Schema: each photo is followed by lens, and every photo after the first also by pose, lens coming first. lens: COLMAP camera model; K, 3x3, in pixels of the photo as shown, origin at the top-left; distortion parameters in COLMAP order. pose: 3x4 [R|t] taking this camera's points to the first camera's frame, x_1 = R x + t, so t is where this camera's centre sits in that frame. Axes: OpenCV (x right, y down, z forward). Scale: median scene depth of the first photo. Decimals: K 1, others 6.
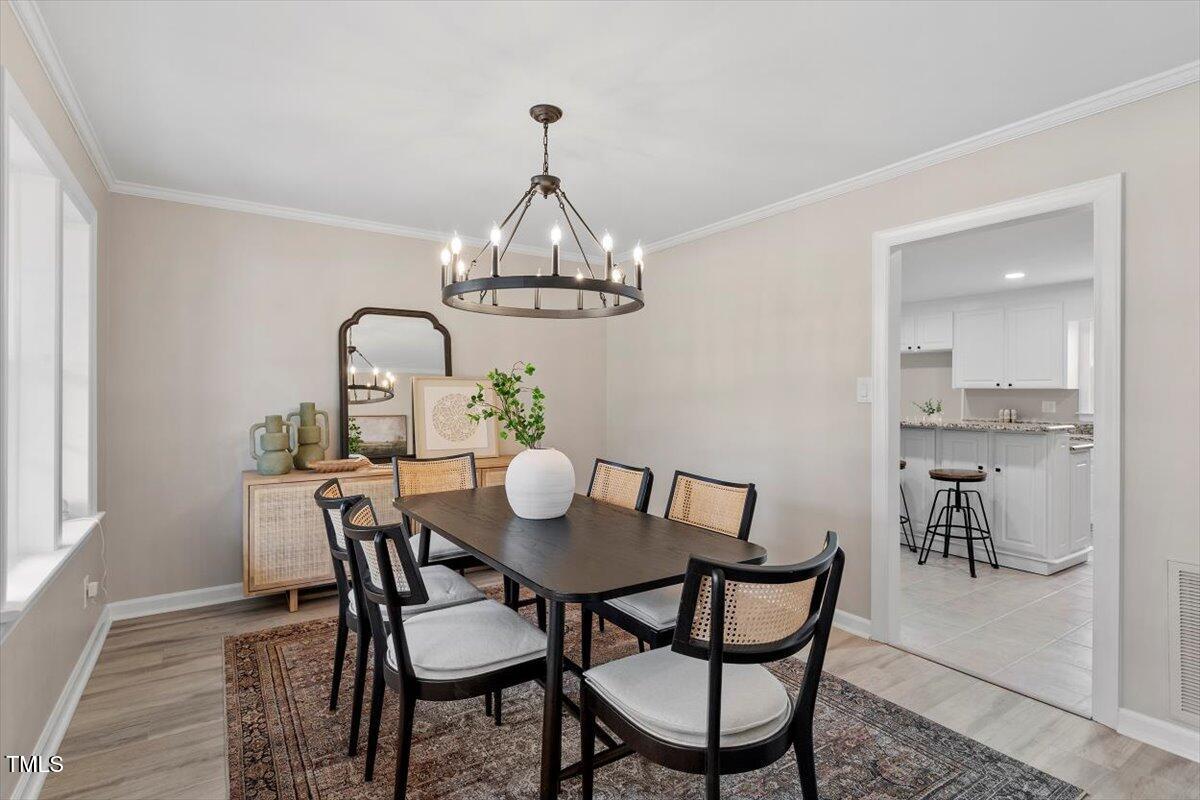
lens RADIAL K [[582.4, 0, 594.3], [0, 582.4, 382.6], [0, 0, 1]] dist [-0.002461, 0.002525]
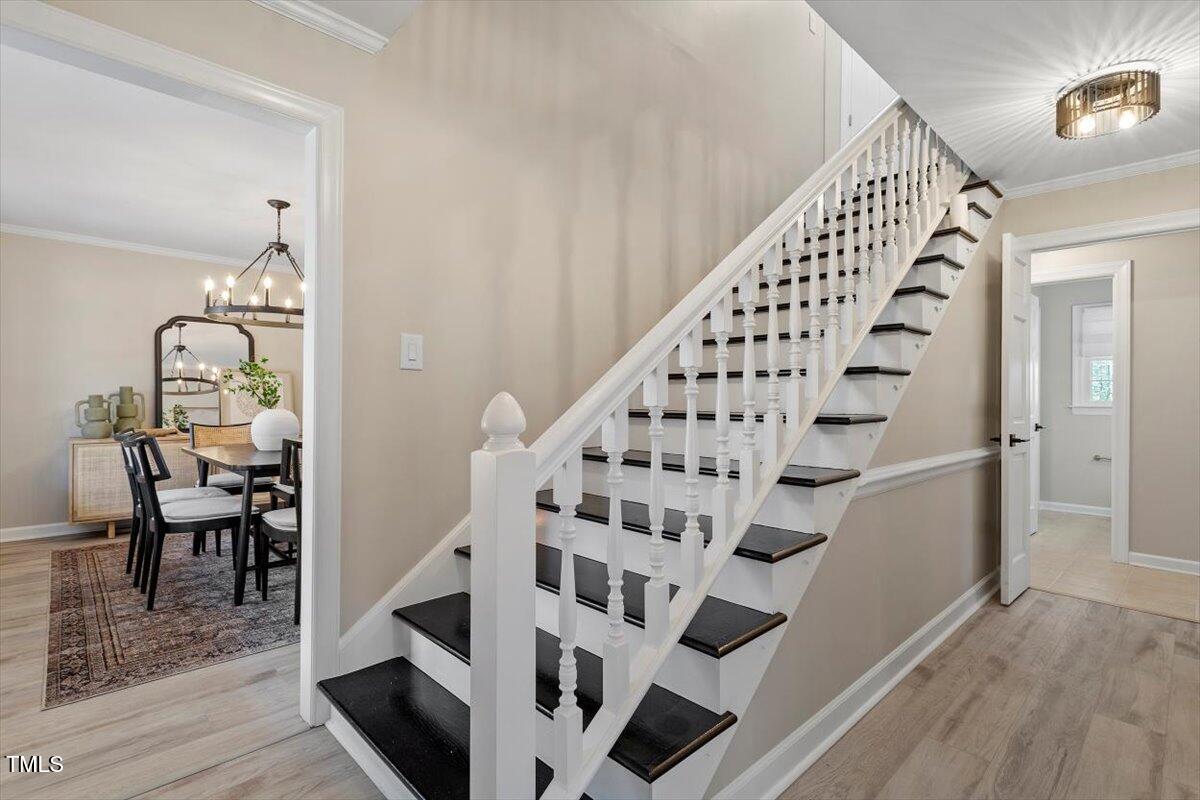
lens RADIAL K [[582.4, 0, 610.8], [0, 582.4, 392.5], [0, 0, 1]] dist [-0.002461, 0.002525]
pose [[0.983019, 0.005575, 0.183418, 0.397328], [-0.006787, 0.999959, 0.005977, 0.036874], [-0.183377, -0.007120, 0.983017, -0.577107]]
